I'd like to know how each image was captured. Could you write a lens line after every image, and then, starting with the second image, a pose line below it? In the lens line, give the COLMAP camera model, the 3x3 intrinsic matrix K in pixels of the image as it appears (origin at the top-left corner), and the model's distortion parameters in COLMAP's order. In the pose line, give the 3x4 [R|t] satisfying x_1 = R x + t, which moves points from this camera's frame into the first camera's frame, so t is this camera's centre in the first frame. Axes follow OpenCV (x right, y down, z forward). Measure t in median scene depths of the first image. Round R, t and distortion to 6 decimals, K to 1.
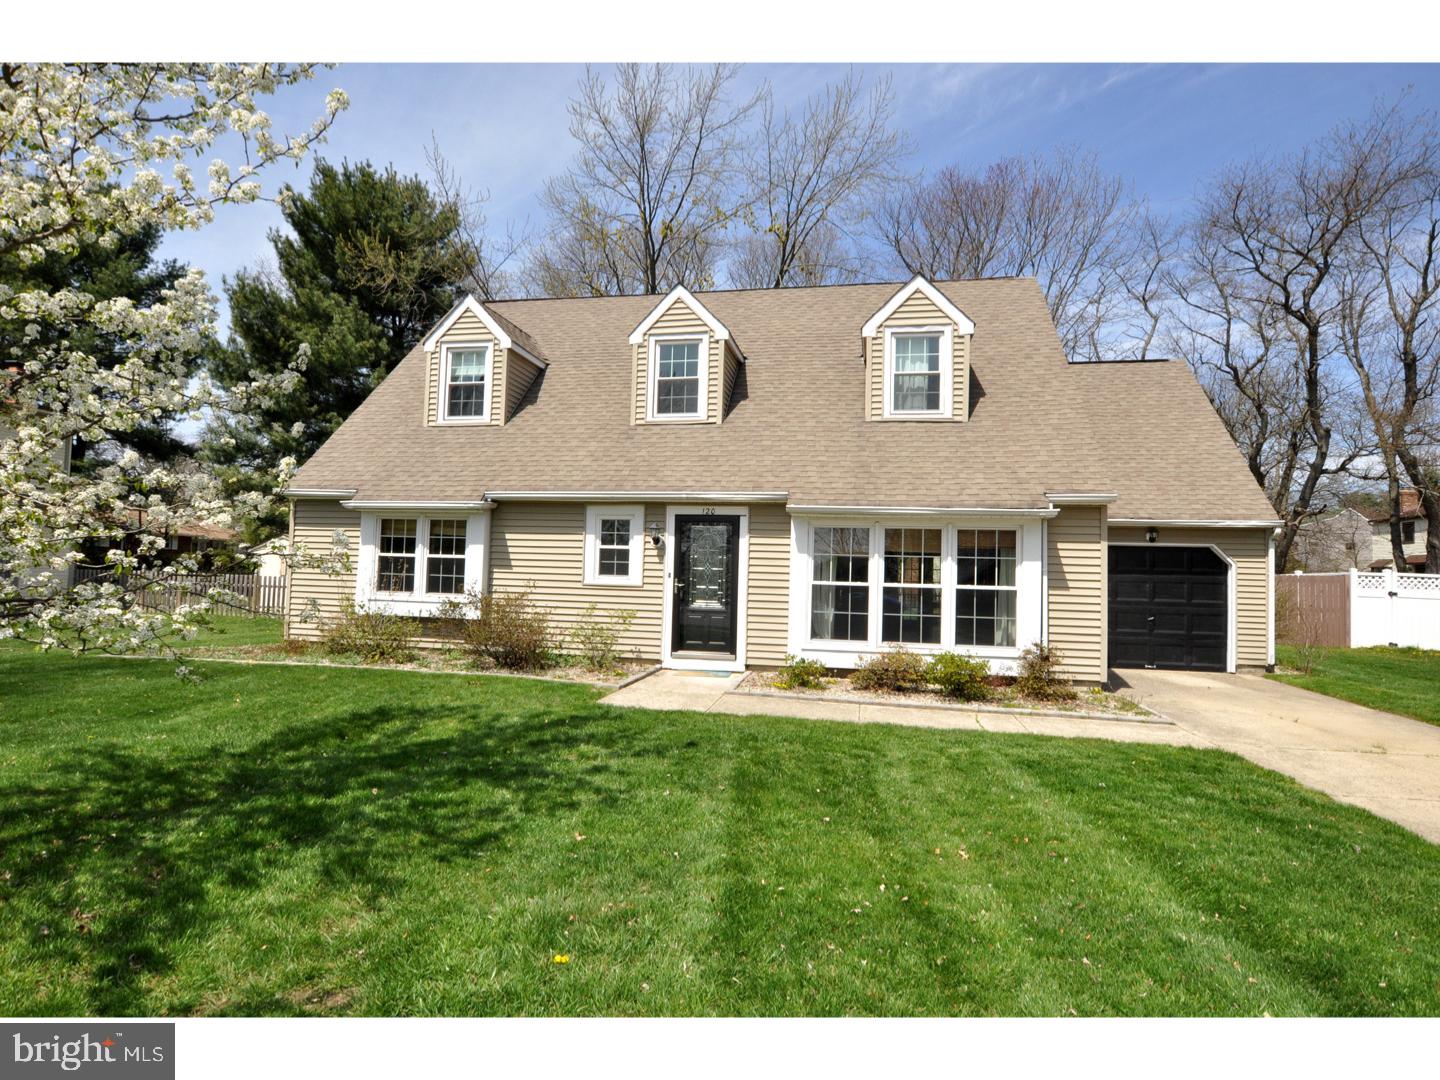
lens RADIAL K [[744.9, 0, 720.0], [0, 744.9, 540.0], [0, 0, 1]] dist [-0.020389, 0.000322]
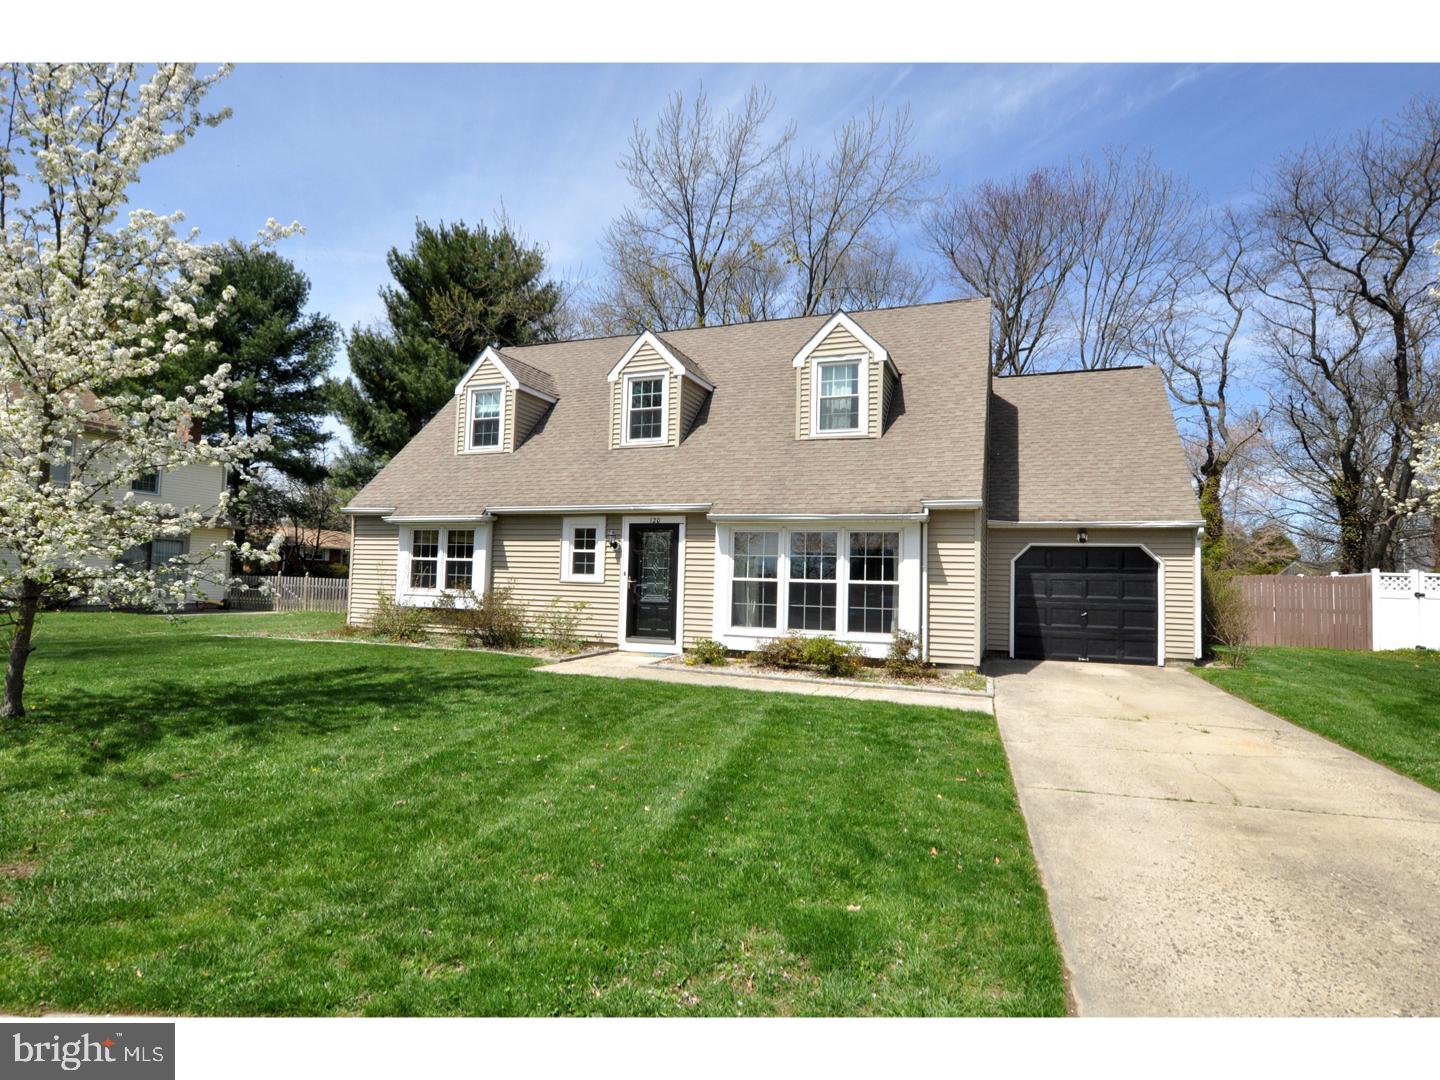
lens RADIAL K [[744.9, 0, 720.0], [0, 744.9, 540.0], [0, 0, 1]] dist [-0.020389, 0.000322]
pose [[0.985495, -0.011362, -0.169322, 0.273461], [0.009005, 0.999852, -0.014679, 0.011109], [0.169464, 0.012941, 0.985451, -0.156434]]
